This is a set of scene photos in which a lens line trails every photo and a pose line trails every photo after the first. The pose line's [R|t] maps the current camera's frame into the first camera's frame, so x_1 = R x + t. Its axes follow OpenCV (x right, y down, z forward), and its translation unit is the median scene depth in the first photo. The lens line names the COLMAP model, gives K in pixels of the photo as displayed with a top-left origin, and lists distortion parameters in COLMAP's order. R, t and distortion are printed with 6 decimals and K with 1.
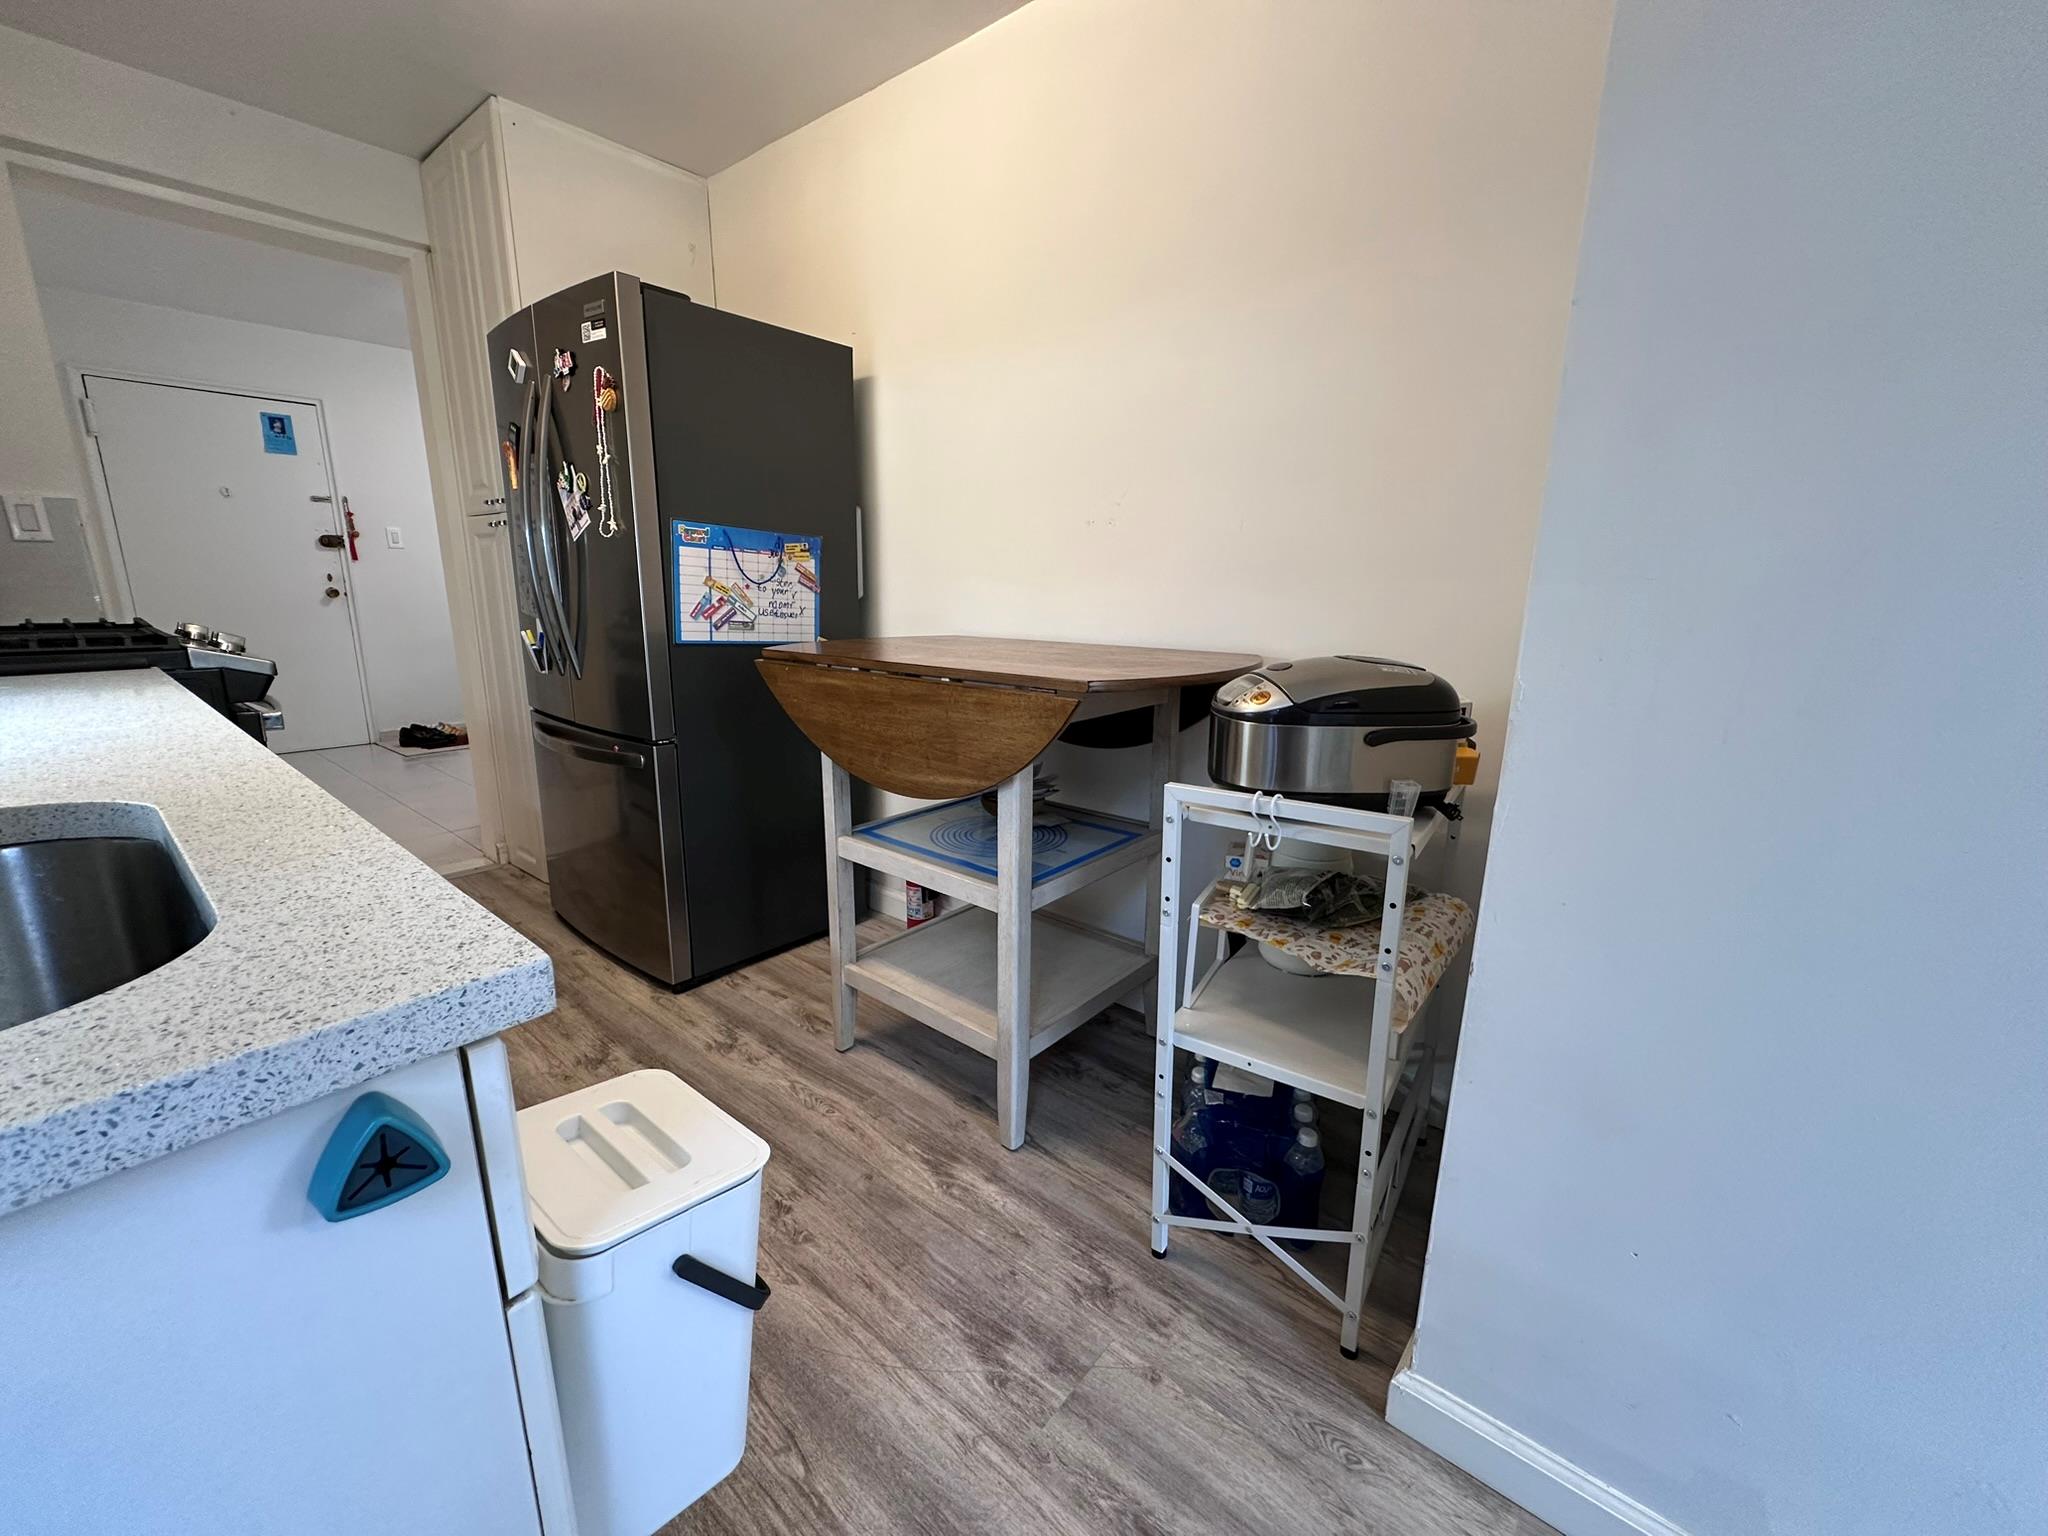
lens RADIAL K [[822.8, 0, 1018.1], [0, 822.8, 768.4], [0, 0, 1]] dist [-0.003734, 0.001362]
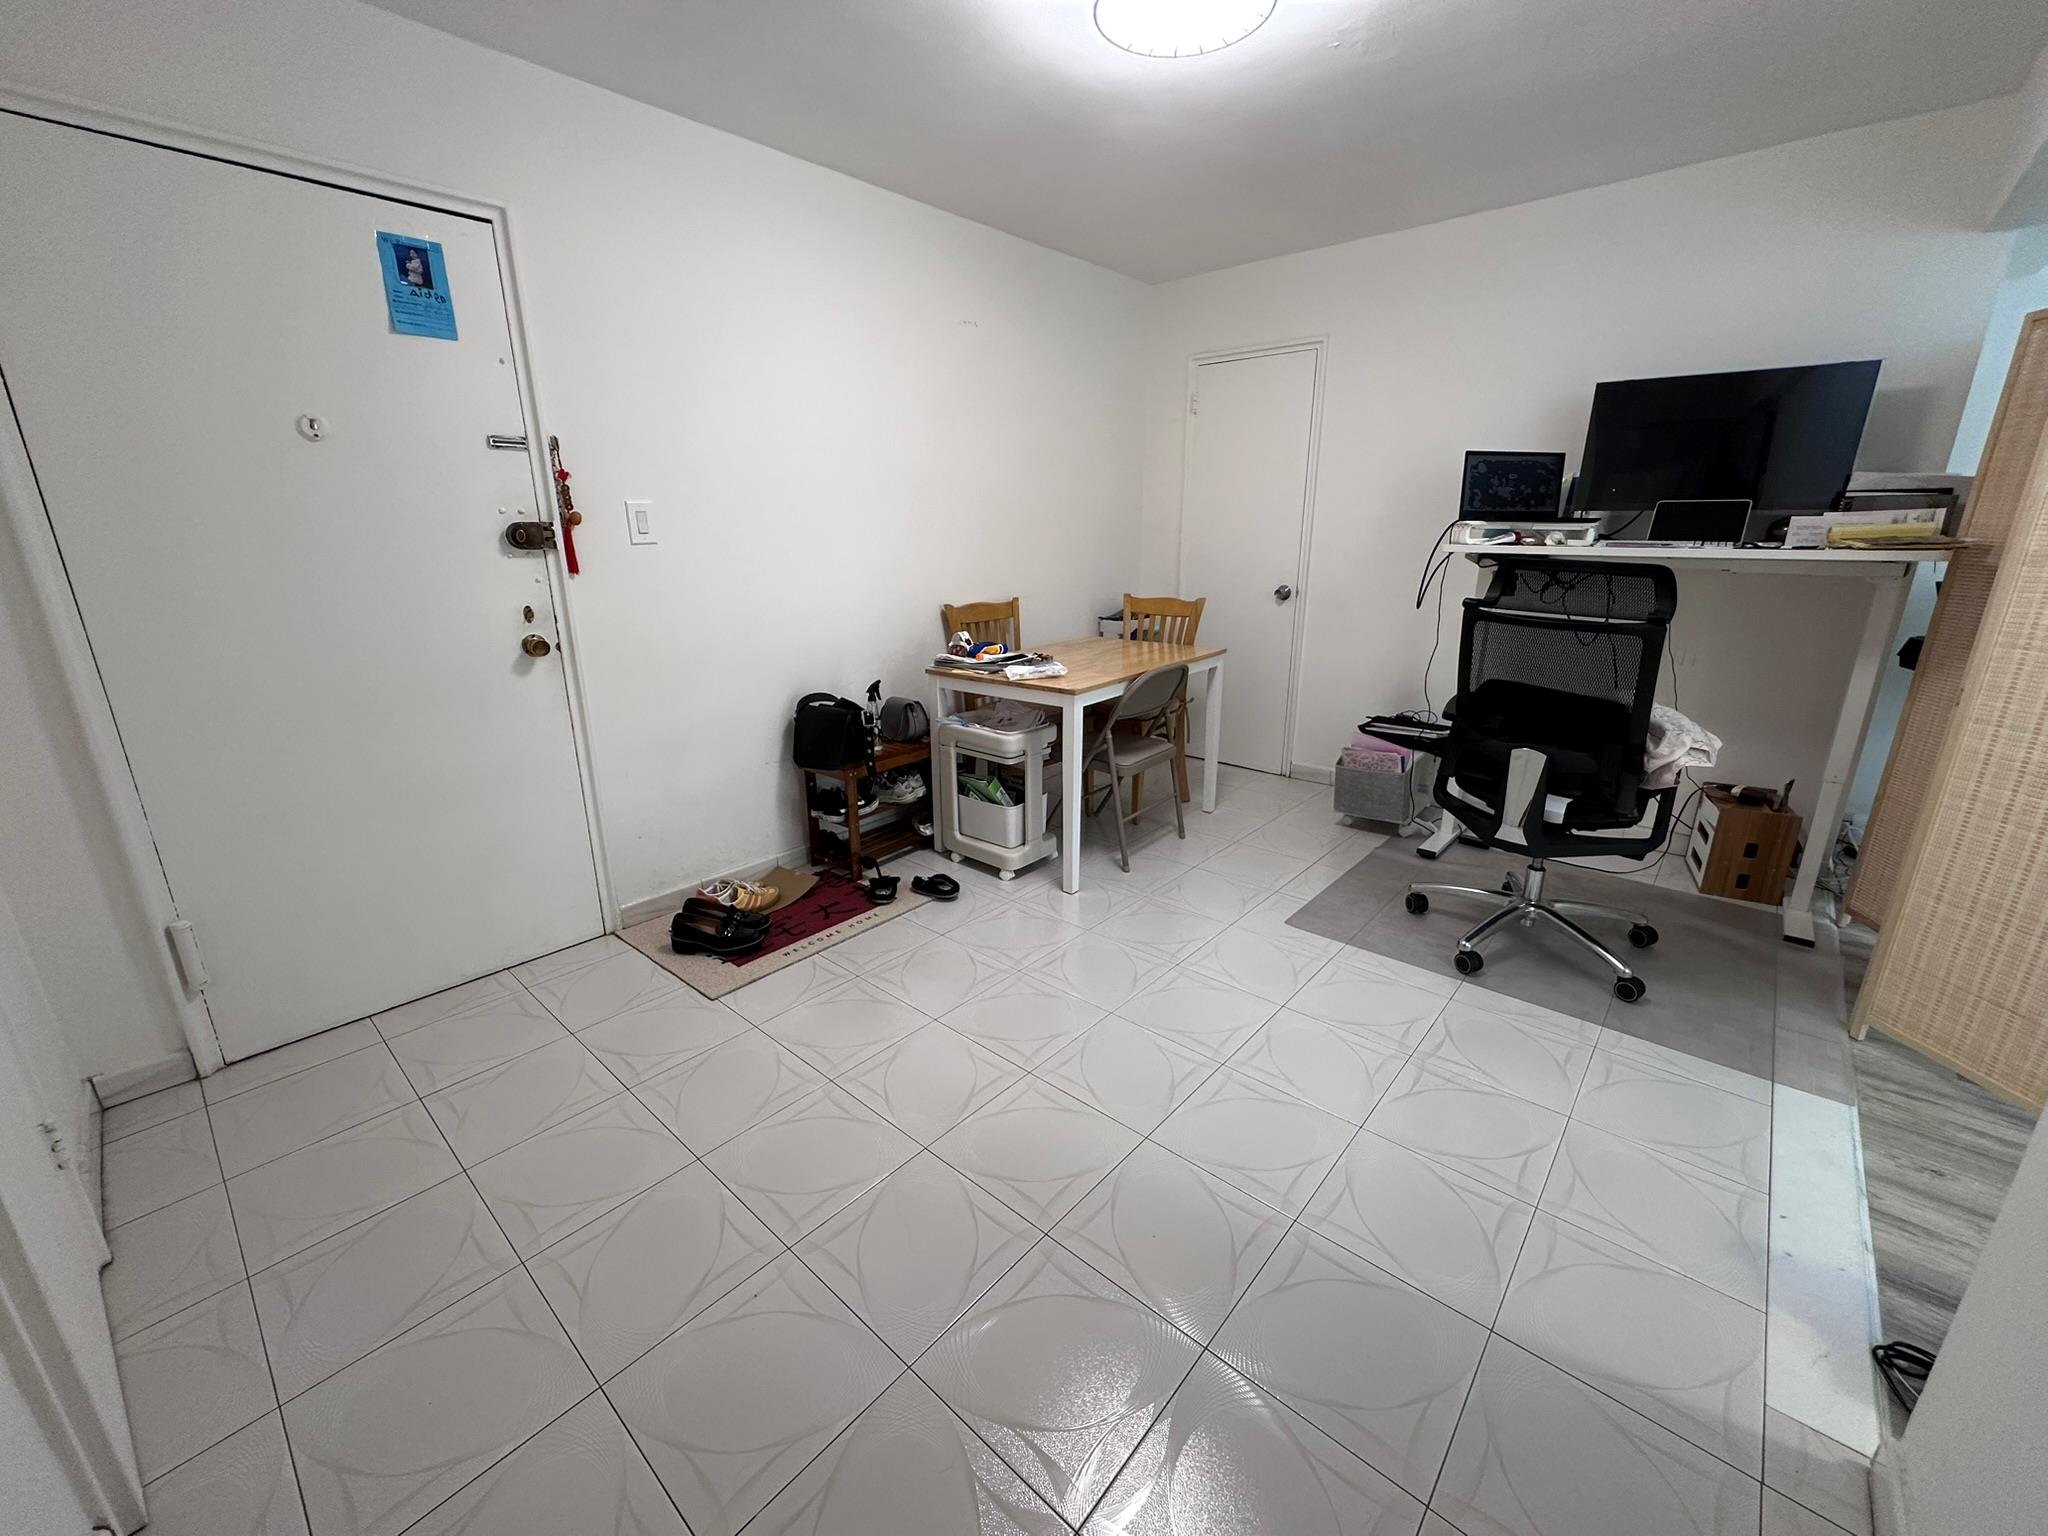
lens RADIAL K [[822.8, 0, 1014.2], [0, 822.8, 764.2], [0, 0, 1]] dist [-0.003734, 0.001362]
pose [[0.998975, -0.003862, -0.045101, -1.237487], [0.006768, 0.997898, 0.064446, -0.400782], [0.044757, -0.064685, 0.996902, 1.236393]]
